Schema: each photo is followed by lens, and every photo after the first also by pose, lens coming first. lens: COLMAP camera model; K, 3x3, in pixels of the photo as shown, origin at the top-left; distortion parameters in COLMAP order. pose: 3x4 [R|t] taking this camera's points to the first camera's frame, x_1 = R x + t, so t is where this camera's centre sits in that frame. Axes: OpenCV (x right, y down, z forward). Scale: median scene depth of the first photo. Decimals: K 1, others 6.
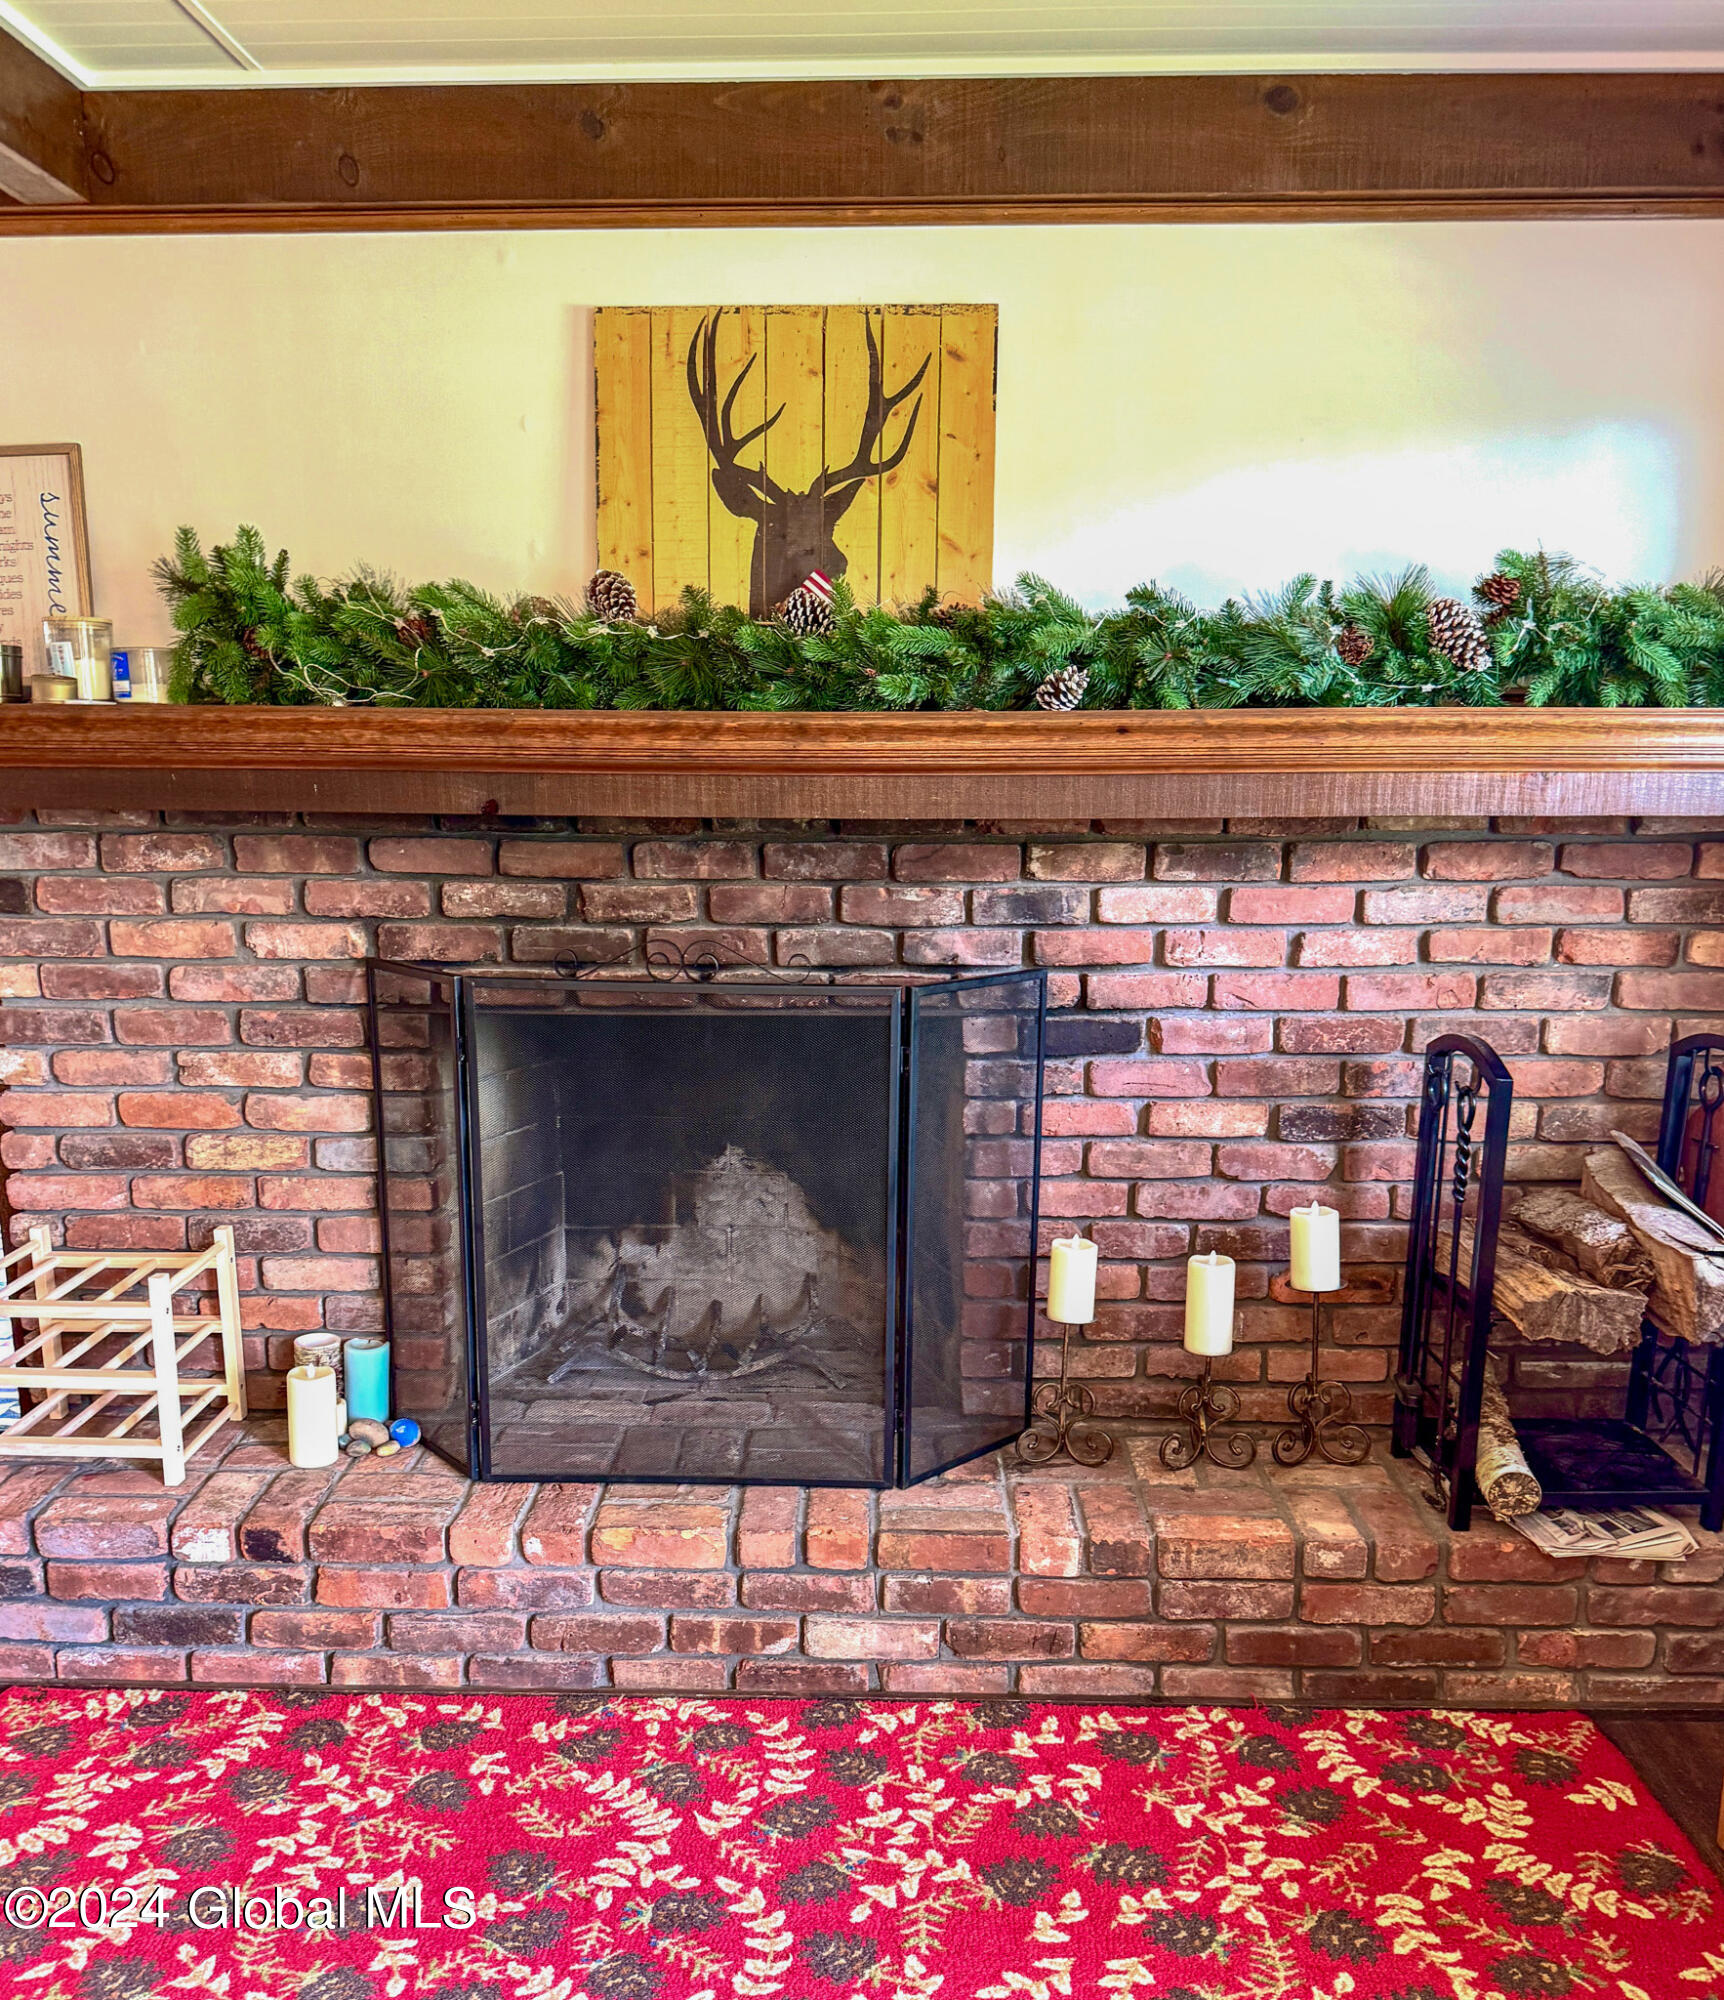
lens RADIAL K [[1708.0, 0, 858.5], [0, 1708.0, 1160.1], [0, 0, 1]] dist [0.165356, -0.309599]
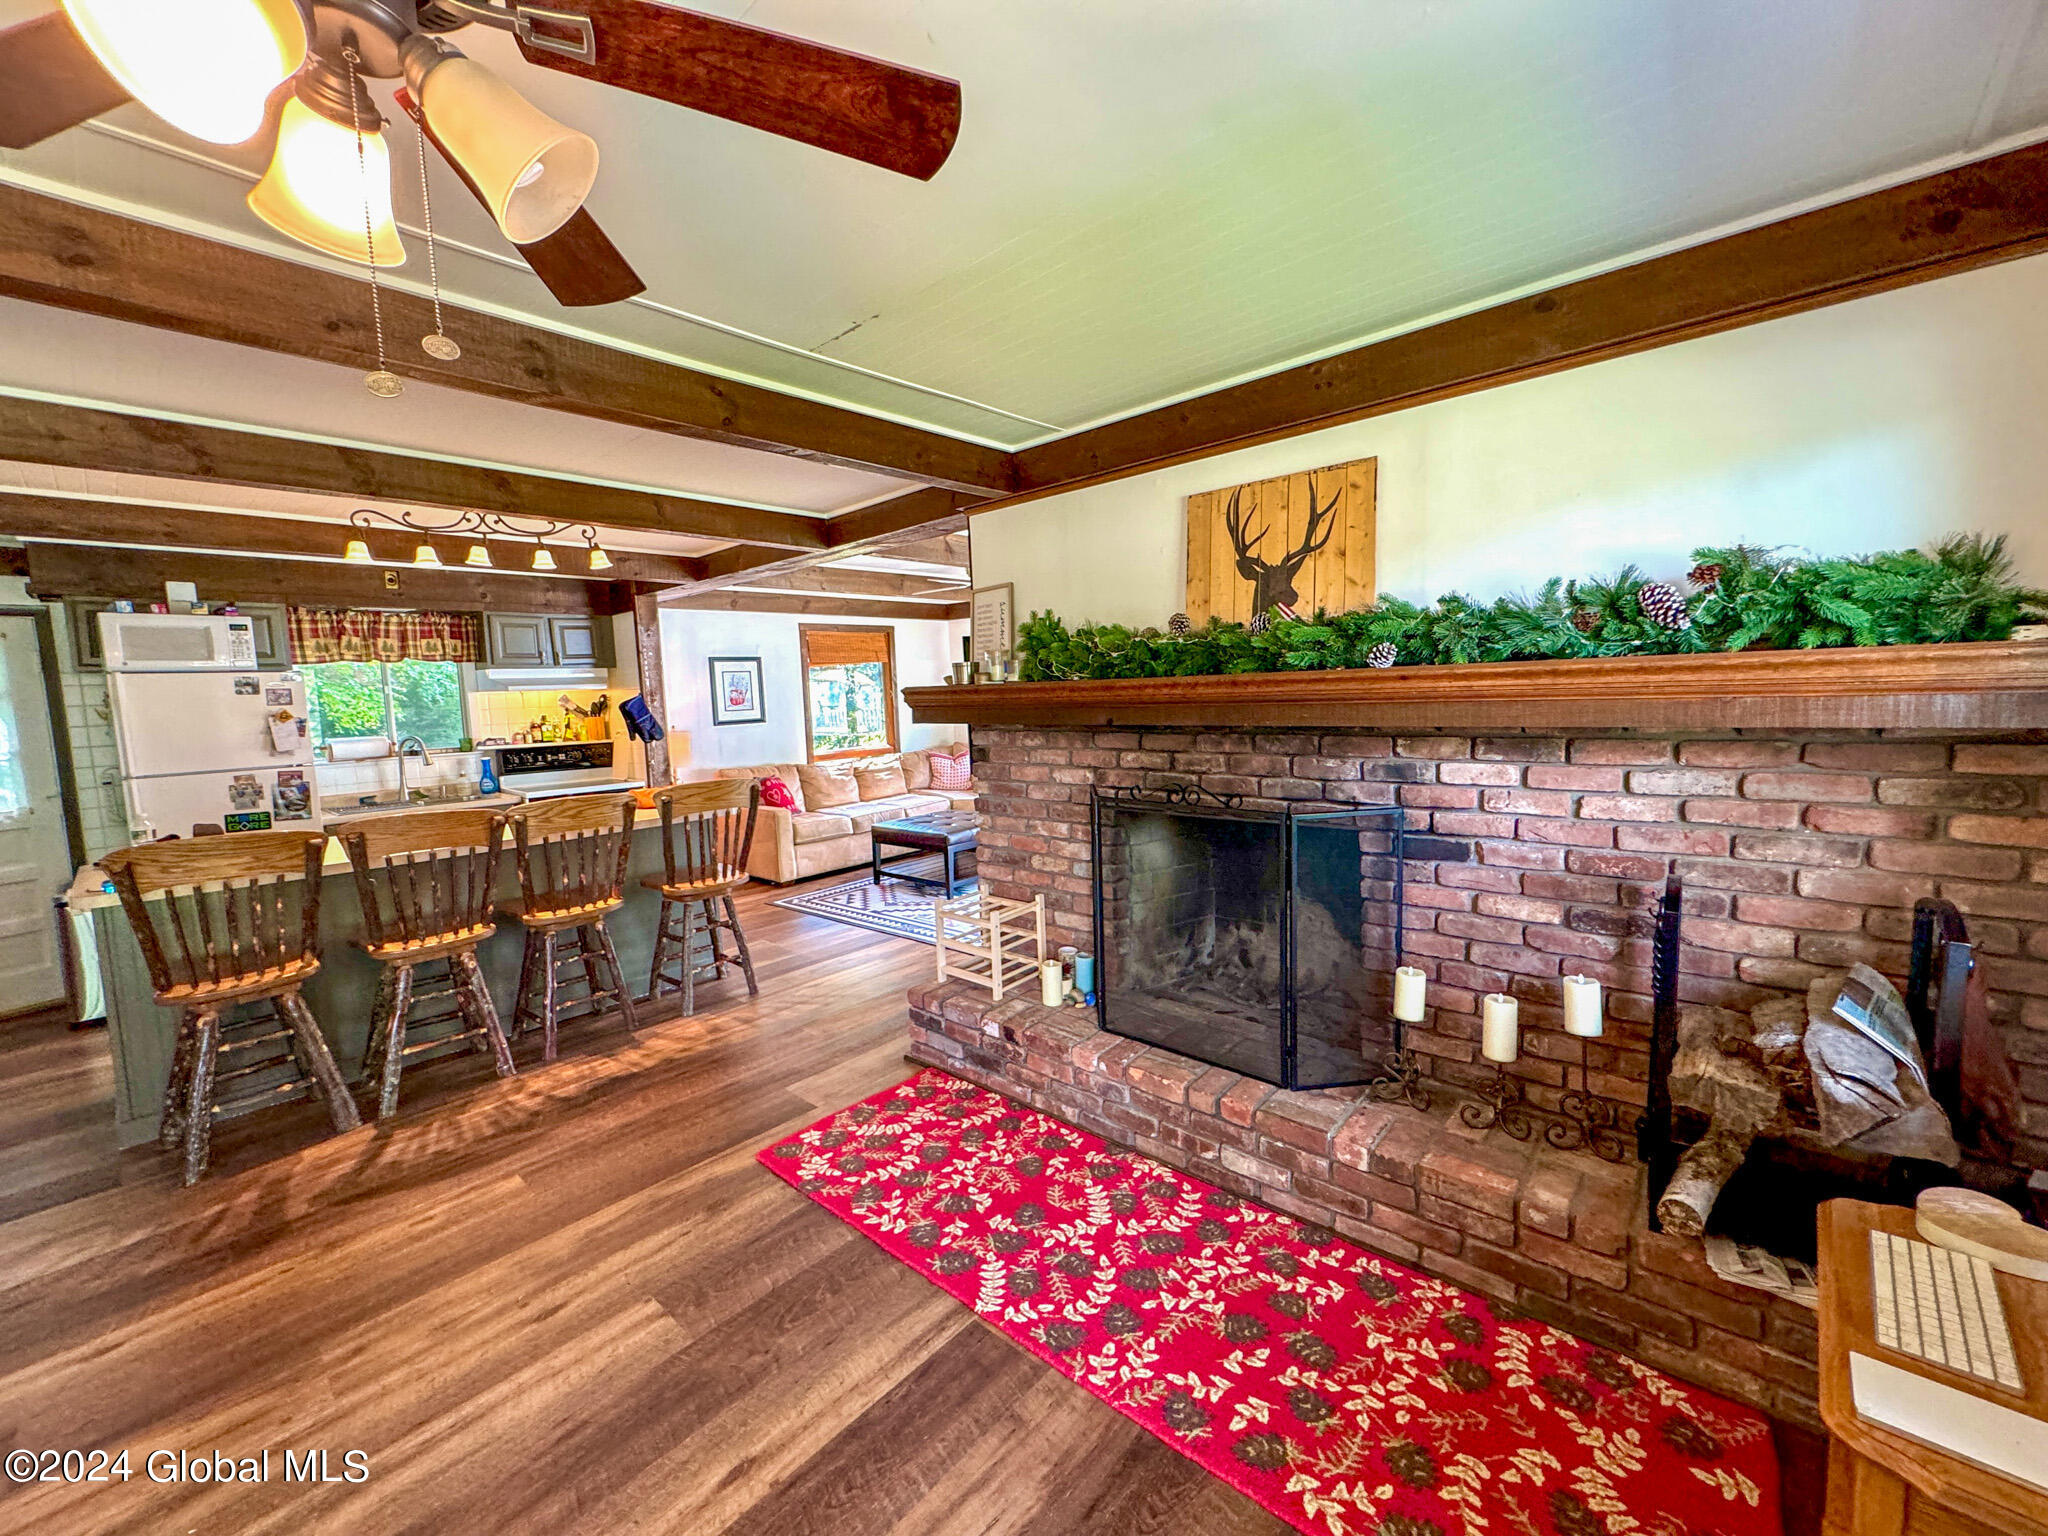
lens RADIAL K [[811.6, 0, 1024.0], [0, 811.6, 768.0], [0, 0, 1]] dist [0.007942, 0.000157]
pose [[0.768757, 0.031858, -0.638747, 0.356150], [-0.102424, 0.992000, -0.073794, -0.054507], [0.631286, 0.122153, 0.765870, 0.130929]]
